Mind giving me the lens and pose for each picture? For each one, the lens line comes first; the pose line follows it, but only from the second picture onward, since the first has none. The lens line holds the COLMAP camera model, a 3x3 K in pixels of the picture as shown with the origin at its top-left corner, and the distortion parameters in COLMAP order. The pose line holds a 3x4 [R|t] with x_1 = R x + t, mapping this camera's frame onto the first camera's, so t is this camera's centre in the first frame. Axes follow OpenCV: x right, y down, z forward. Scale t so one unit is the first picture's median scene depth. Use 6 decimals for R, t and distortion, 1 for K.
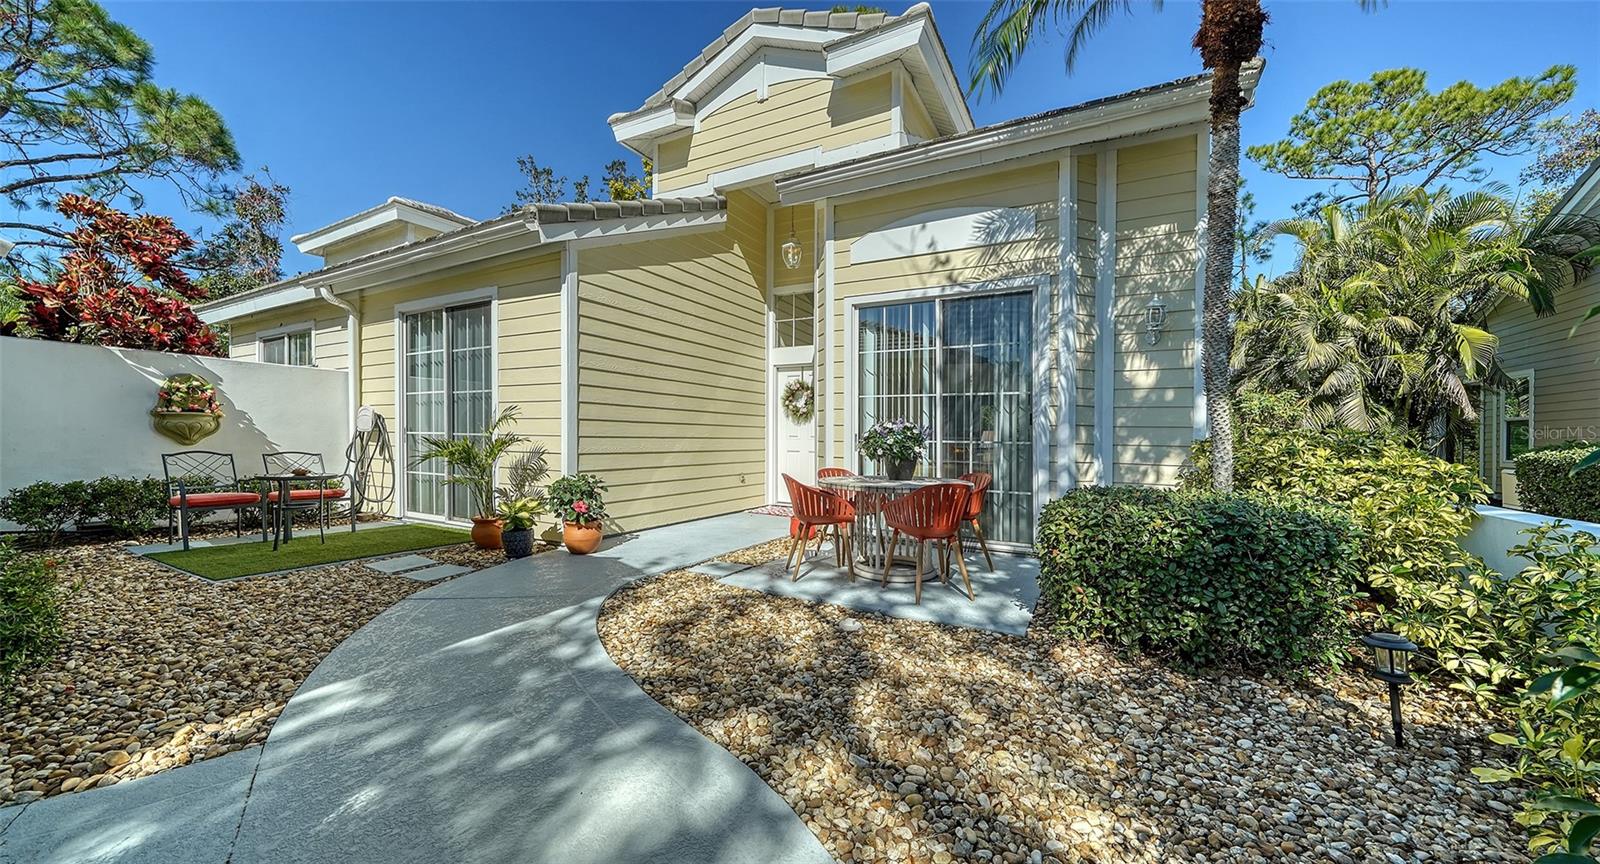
lens RADIAL K [[541.7, 0, 833.9], [0, 541.7, 426.6], [0, 0, 1]] dist [-0.005847, 0.000306]
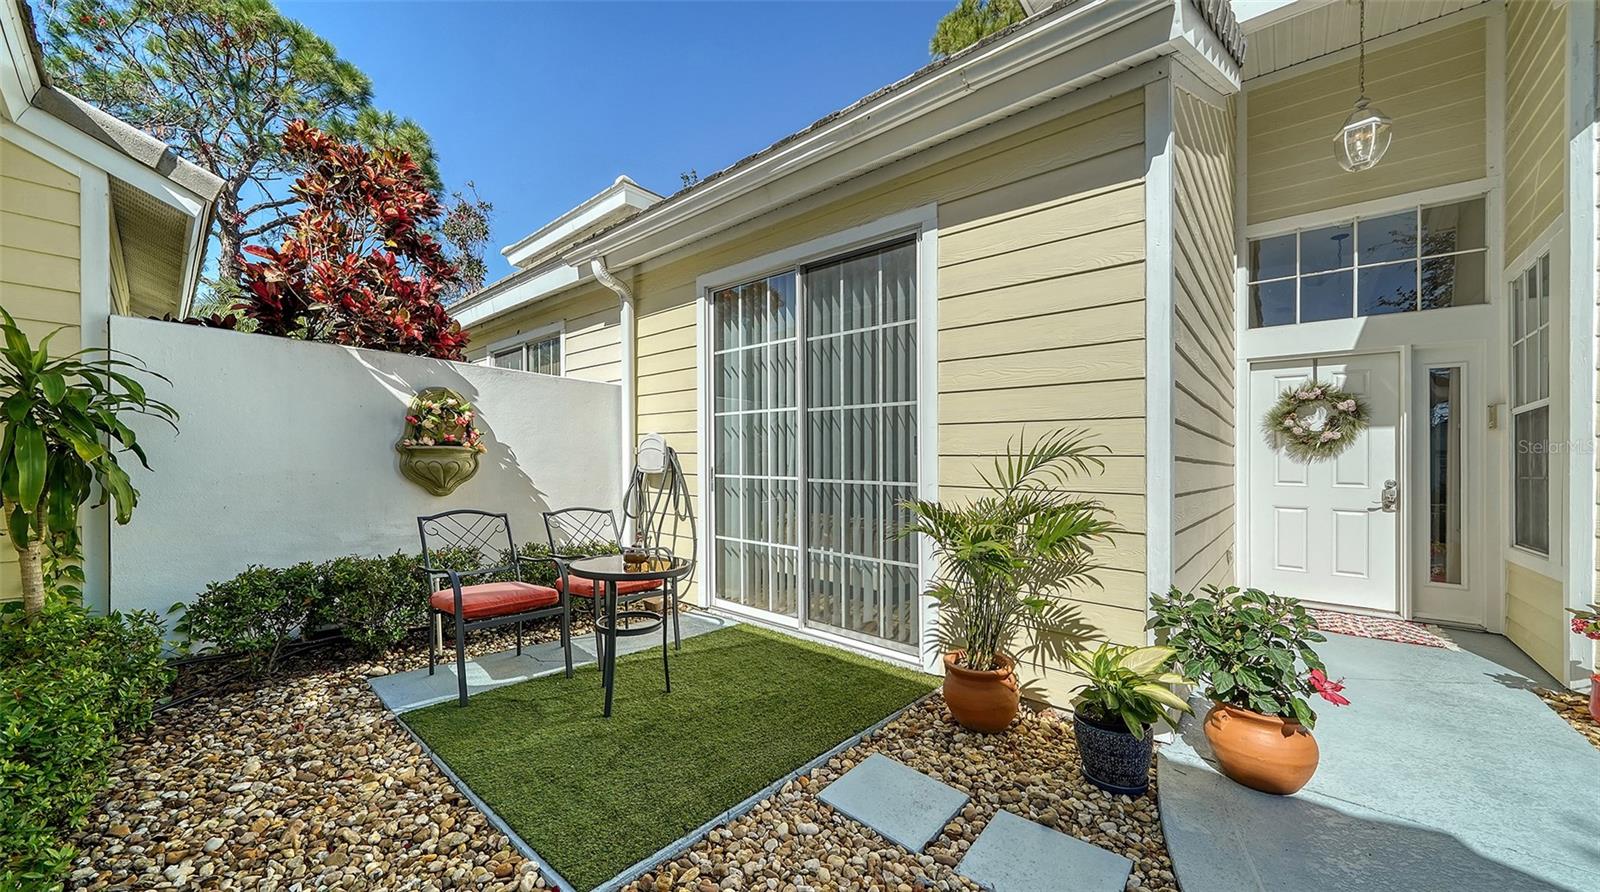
lens RADIAL K [[563.1, 0, 825.3], [0, 563.1, 454.2], [0, 0, 1]] dist [0.000454, -0.000158]
pose [[0.976249, -0.002834, -0.216631, -0.565598], [0.002286, 0.999994, -0.002781, -0.012982], [0.216637, 0.002220, 0.976250, 0.409201]]
